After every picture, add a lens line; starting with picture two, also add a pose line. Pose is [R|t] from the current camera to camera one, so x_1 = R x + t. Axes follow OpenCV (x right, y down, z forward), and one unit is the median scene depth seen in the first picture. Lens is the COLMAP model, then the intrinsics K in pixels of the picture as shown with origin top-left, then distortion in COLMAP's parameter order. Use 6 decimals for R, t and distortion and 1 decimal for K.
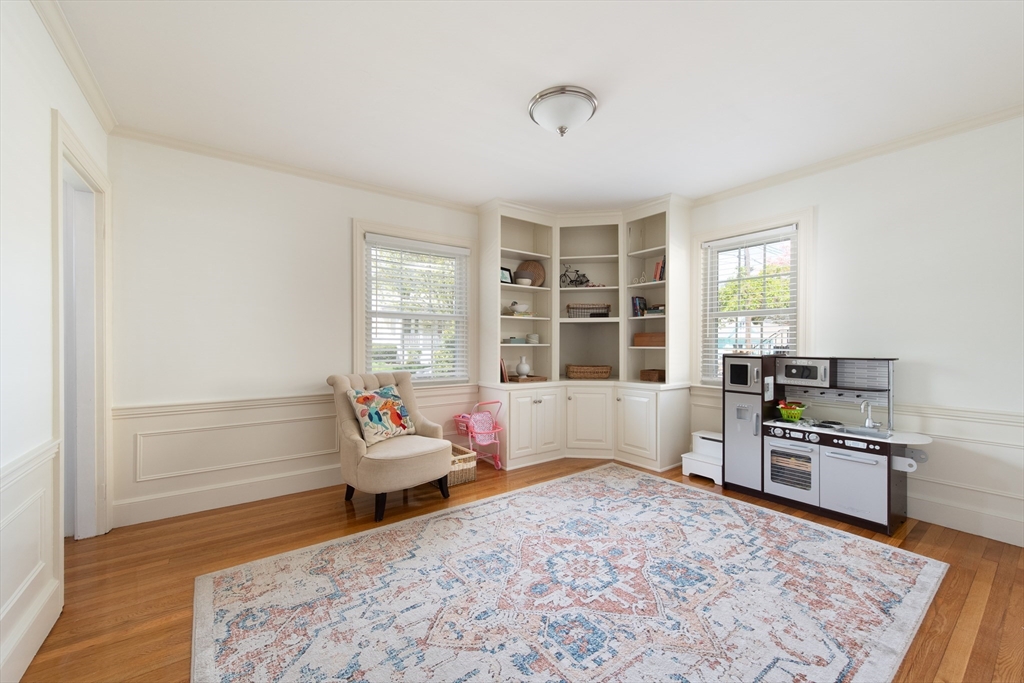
lens RADIAL K [[400.2, 0, 510.5], [0, 400.2, 340.5], [0, 0, 1]] dist [0.007669, -0.000949]
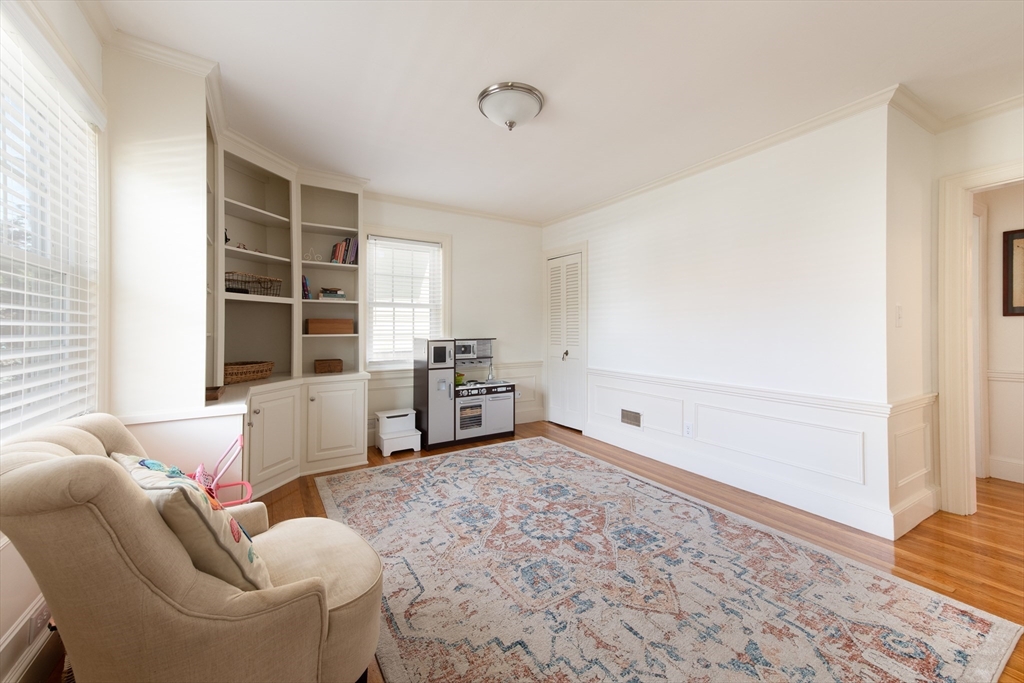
lens RADIAL K [[400.2, 0, 501.8], [0, 400.2, 327.8], [0, 0, 1]] dist [0.007669, -0.000949]
pose [[0.091827, 0.002106, 0.995773, -0.766428], [0.002215, 0.999995, -0.002319, 0.005390], [-0.995772, 0.002419, 0.091822, 0.803817]]
